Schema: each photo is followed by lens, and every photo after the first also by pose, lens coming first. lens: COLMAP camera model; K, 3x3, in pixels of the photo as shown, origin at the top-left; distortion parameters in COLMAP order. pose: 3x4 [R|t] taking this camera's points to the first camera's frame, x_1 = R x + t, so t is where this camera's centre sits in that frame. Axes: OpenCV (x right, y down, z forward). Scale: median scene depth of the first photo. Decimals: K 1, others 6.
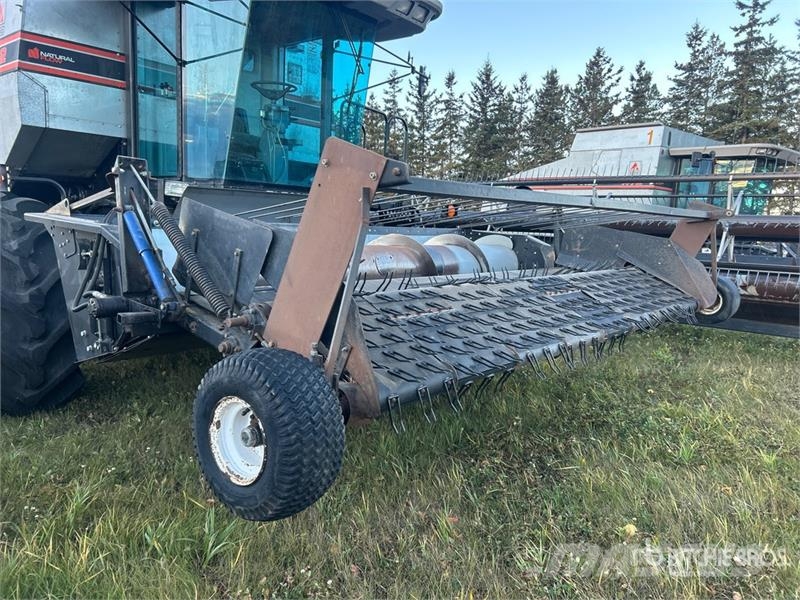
lens RADIAL K [[596.0, 0, 401.9], [0, 596.0, 301.0], [0, 0, 1]] dist [0.052380, -0.061186]
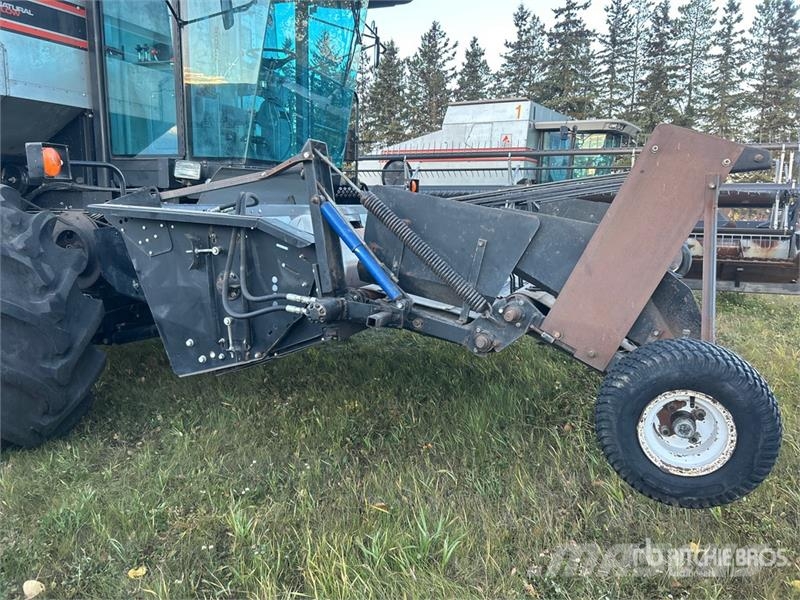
lens RADIAL K [[596.0, 0, 401.9], [0, 596.0, 301.0], [0, 0, 1]] dist [0.052380, -0.061186]
pose [[0.954974, -0.076148, 0.286750, -0.118030], [0.062352, 0.996428, 0.056953, -0.008875], [-0.290062, -0.036510, 0.956311, 0.021037]]
